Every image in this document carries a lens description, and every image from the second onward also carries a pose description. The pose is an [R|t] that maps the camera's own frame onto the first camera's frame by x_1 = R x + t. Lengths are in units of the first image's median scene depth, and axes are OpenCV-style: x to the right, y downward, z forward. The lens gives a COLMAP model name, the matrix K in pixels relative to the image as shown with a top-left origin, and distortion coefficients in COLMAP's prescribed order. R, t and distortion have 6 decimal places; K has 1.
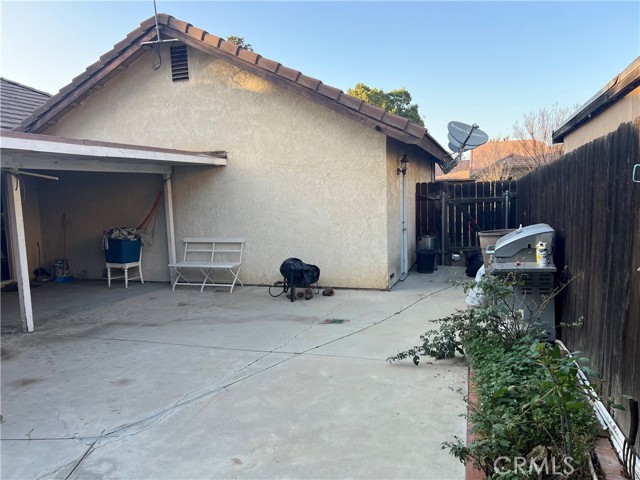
lens RADIAL K [[482.6, 0, 322.5], [0, 482.6, 242.4], [0, 0, 1]] dist [0.051162, -0.054170]
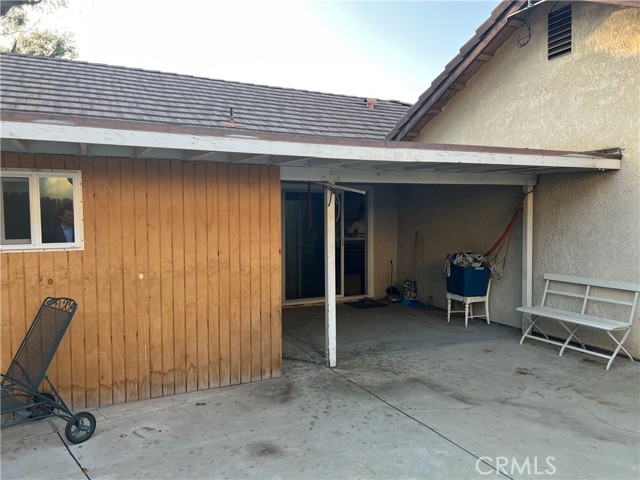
lens RADIAL K [[482.6, 0, 313.9], [0, 482.6, 243.2], [0, 0, 1]] dist [0.051162, -0.054170]
pose [[0.694344, 0.062952, -0.716885, -0.007855], [-0.085688, 0.996312, 0.004496, -0.028277], [0.714524, 0.058306, 0.697177, 0.254251]]
